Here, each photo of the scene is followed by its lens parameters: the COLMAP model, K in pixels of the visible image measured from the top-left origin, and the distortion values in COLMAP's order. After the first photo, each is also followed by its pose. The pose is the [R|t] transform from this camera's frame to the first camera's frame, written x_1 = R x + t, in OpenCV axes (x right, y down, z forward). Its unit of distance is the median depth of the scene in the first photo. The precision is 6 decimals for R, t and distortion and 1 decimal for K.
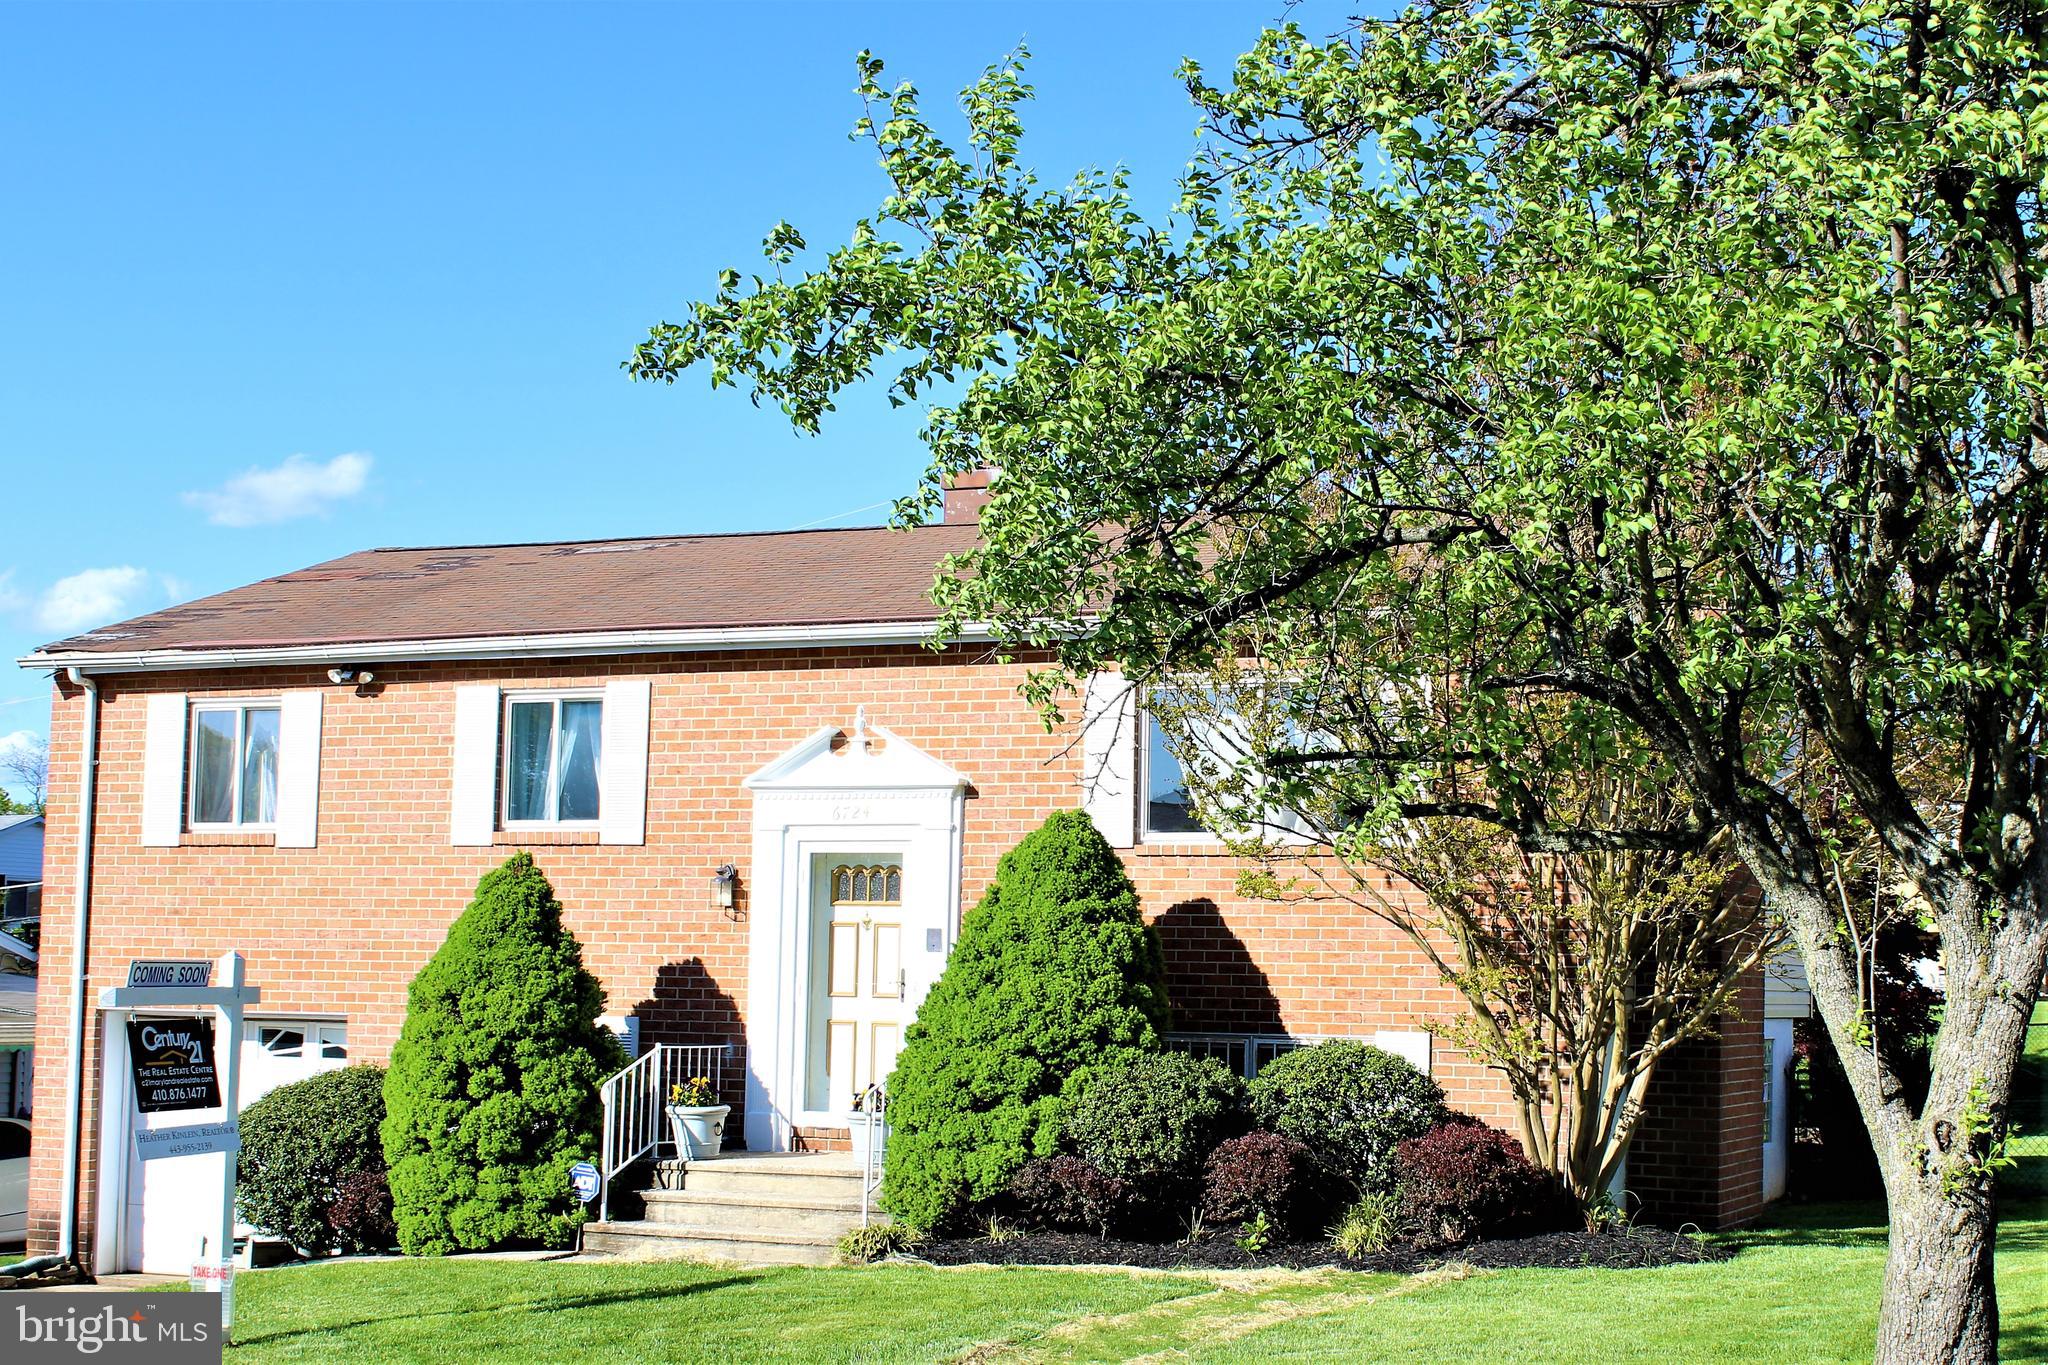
lens RADIAL K [[2998.9, 0, 1195.8], [0, 2998.9, 779.5], [0, 0, 1]] dist [-0.009305, 0.050559]
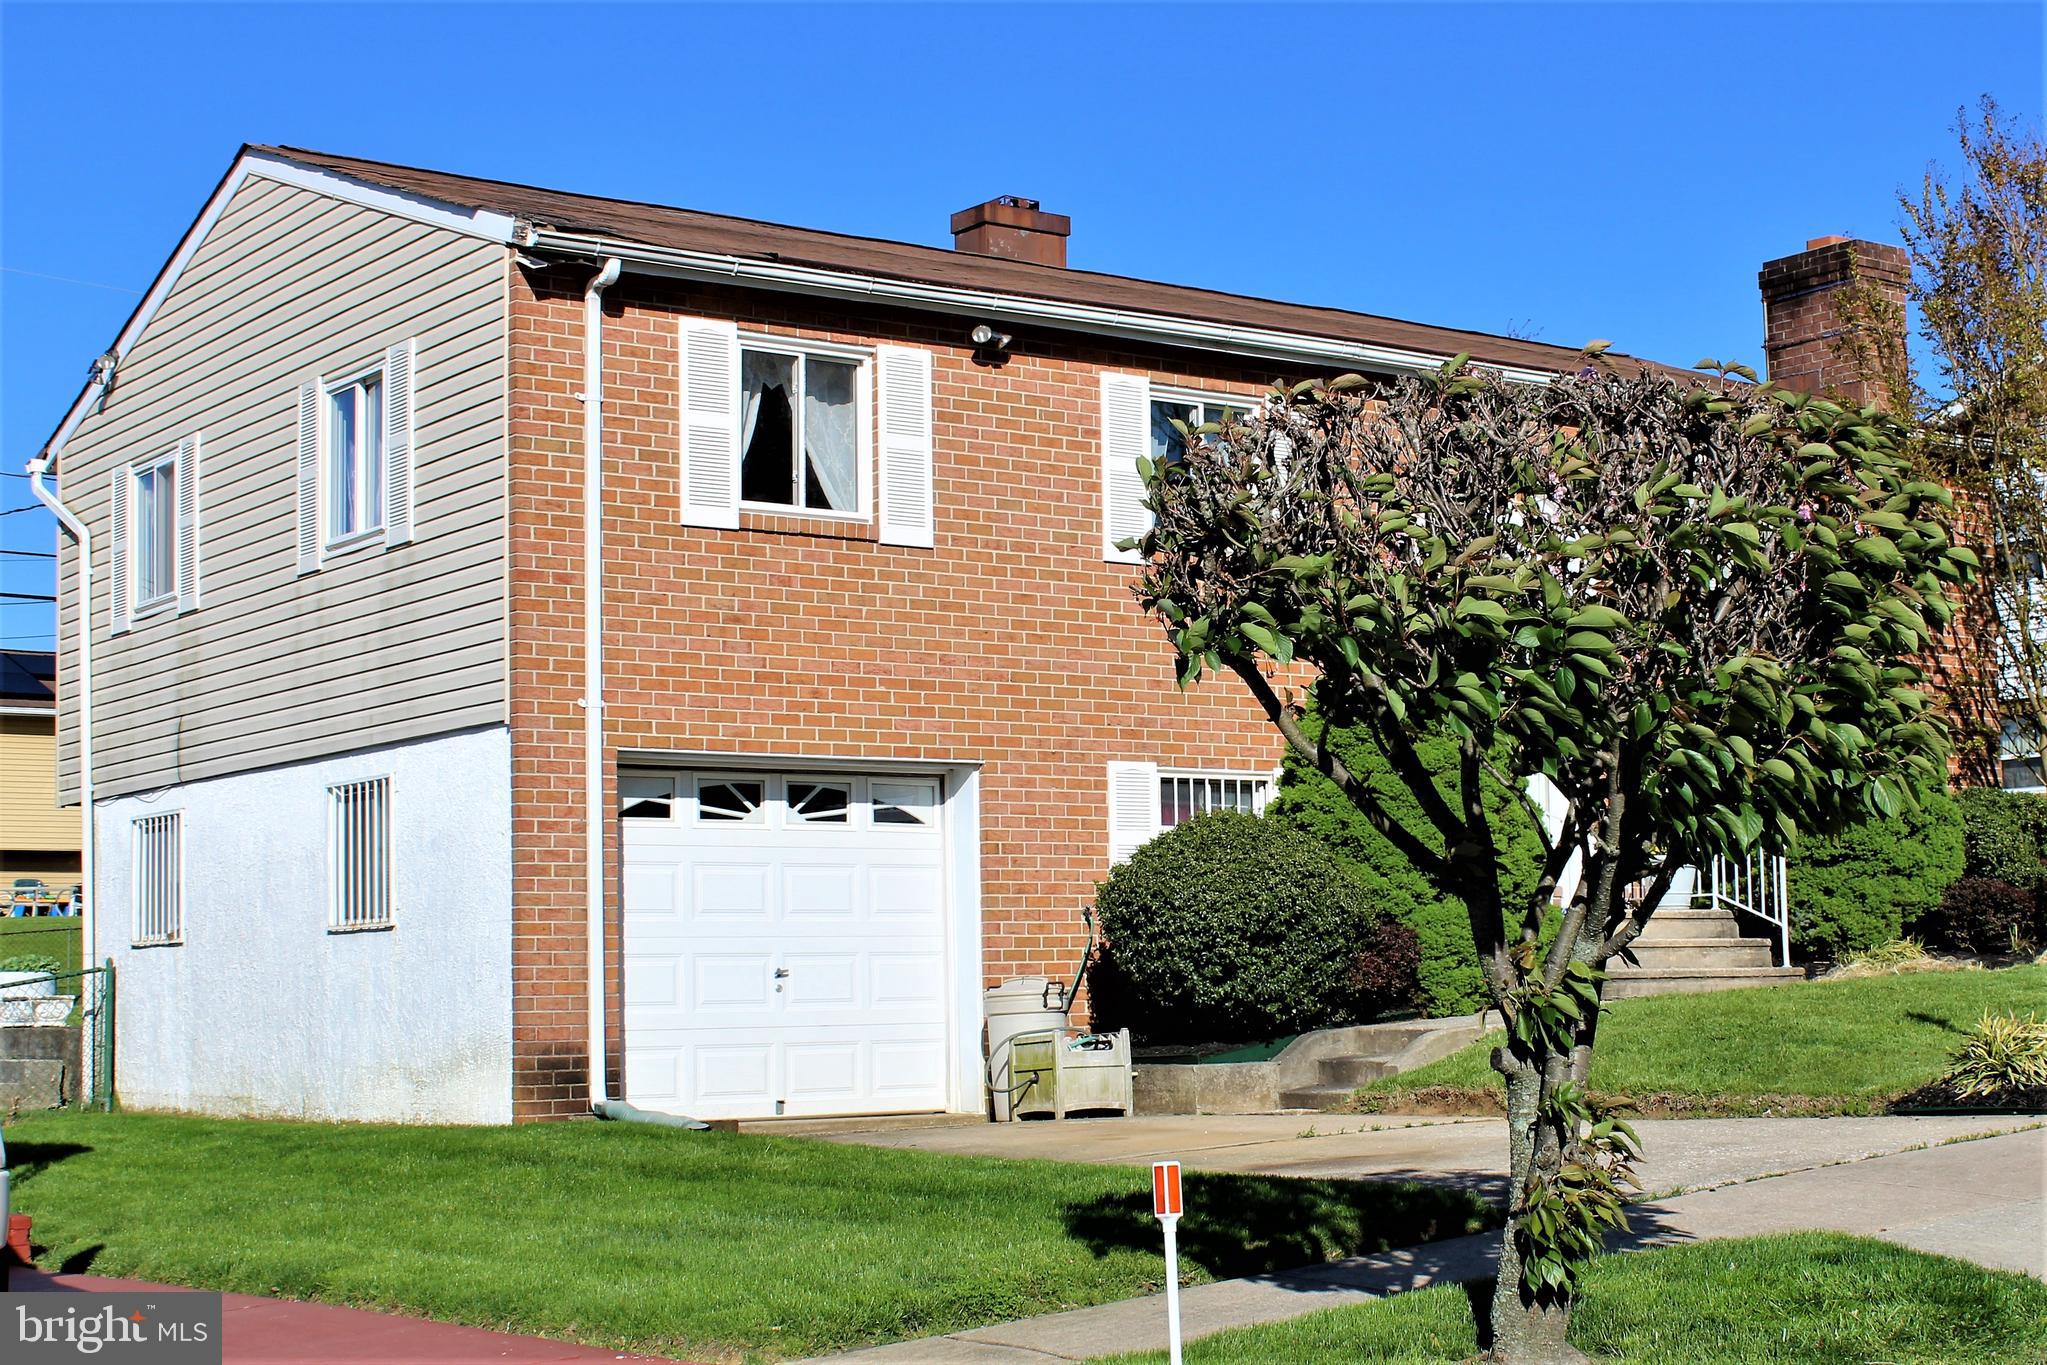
lens RADIAL K [[2997.5, 0, 1195.2], [0, 2997.5, 779.4], [0, 0, 1]] dist [-0.009305, 0.050559]
pose [[0.507892, 0.032333, 0.860814, -1.010720], [-0.030411, 0.999345, -0.019594, 0.104403], [-0.860884, -0.016227, 0.508543, 0.592930]]
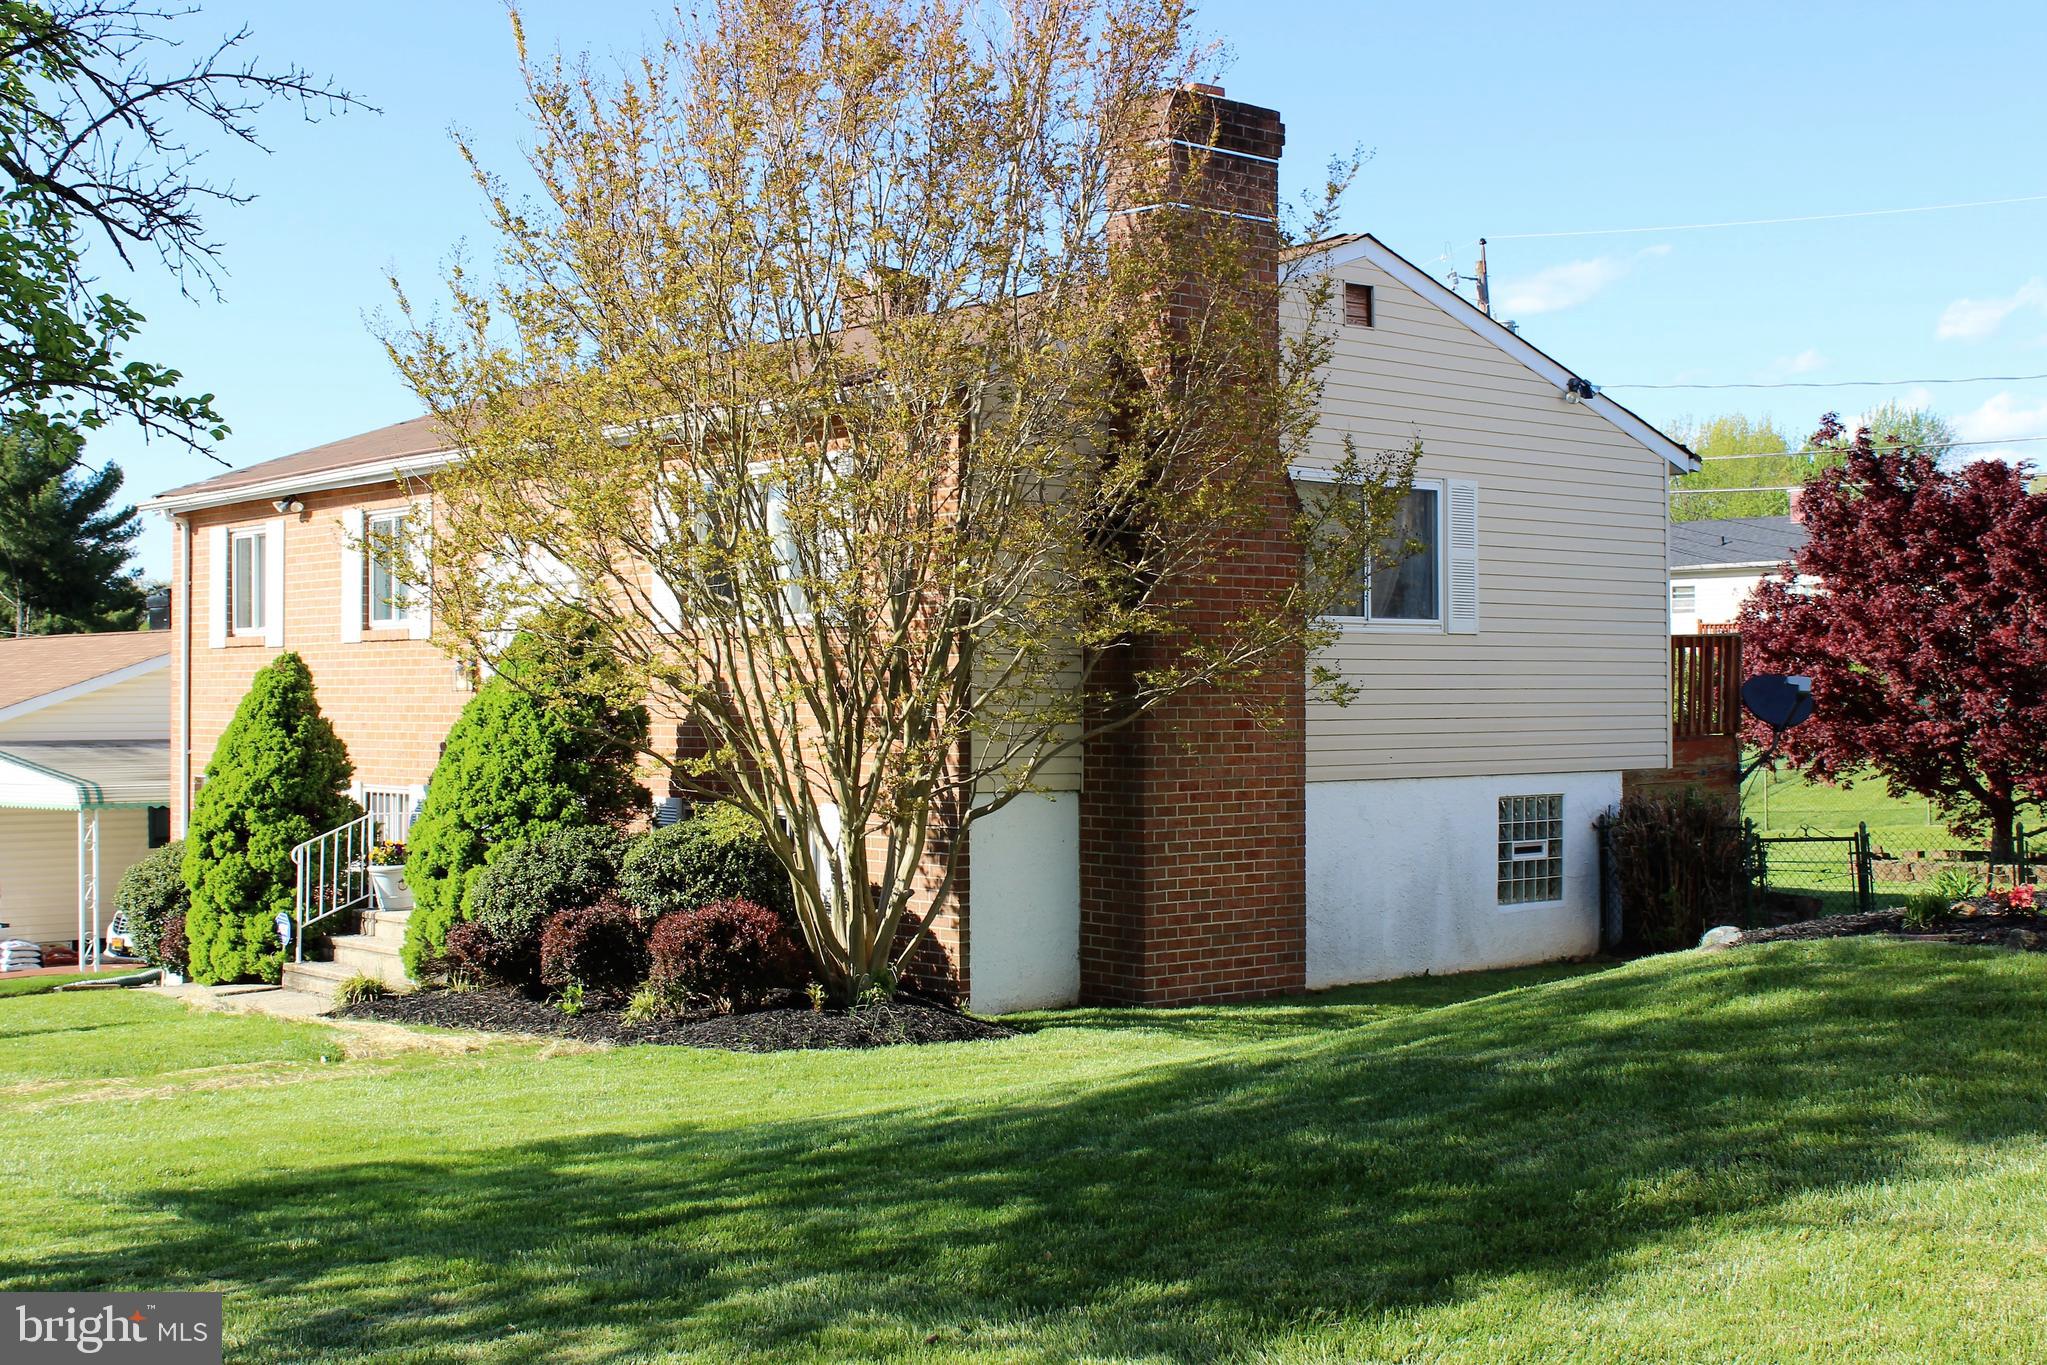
lens RADIAL K [[2552.3, 0, 1023.5], [0, 2552.3, 682.5], [0, 0, 1]] dist [-0.032429, 0.012938]
pose [[0.888227, -0.022845, -0.458836, 0.495602], [0.051155, 0.997470, 0.049366, 0.001598], [0.456547, -0.067320, 0.887149, 0.229814]]
